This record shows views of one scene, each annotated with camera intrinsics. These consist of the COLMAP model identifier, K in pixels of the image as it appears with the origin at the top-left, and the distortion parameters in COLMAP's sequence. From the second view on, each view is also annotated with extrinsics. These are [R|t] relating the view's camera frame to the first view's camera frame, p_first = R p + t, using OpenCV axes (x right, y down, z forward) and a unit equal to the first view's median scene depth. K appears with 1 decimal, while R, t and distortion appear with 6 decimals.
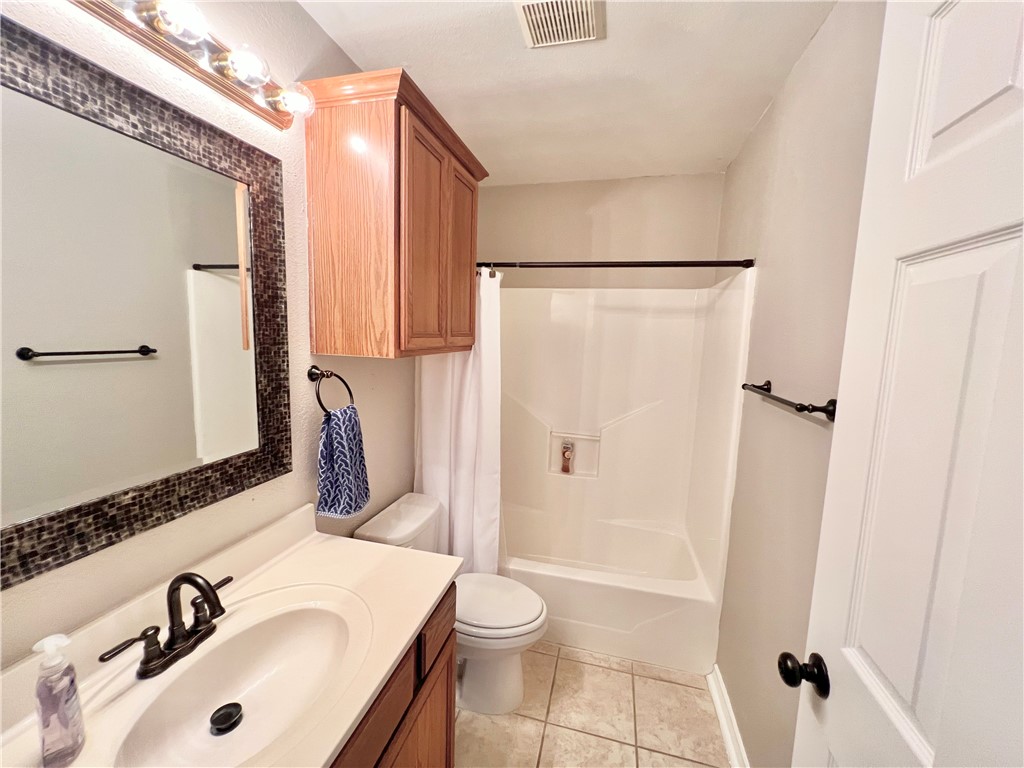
lens RADIAL K [[409.0, 0, 512.2], [0, 409.0, 382.8], [0, 0, 1]] dist [-0.002473, 0.000183]
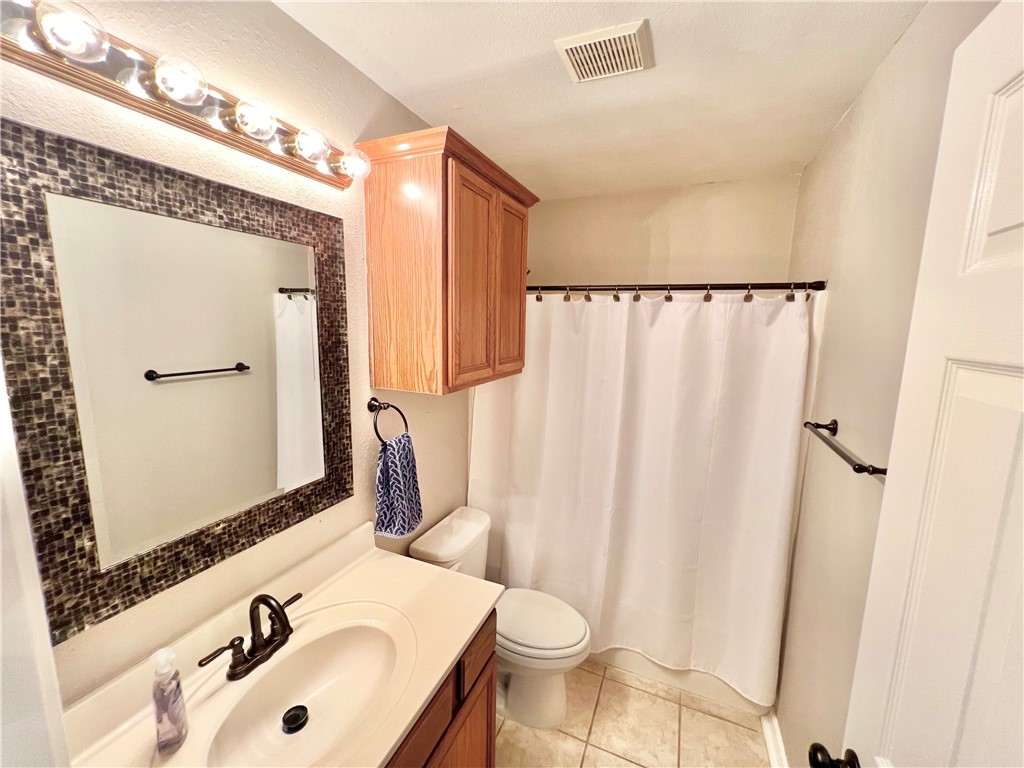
lens RADIAL K [[409.0, 0, 511.7], [0, 409.0, 382.4], [0, 0, 1]] dist [-0.002473, 0.000183]
pose [[0.987301, 0.012290, -0.158384, 0.064544], [-0.008402, 0.999647, 0.025198, -0.132600], [0.158638, -0.023547, 0.987056, -0.026457]]
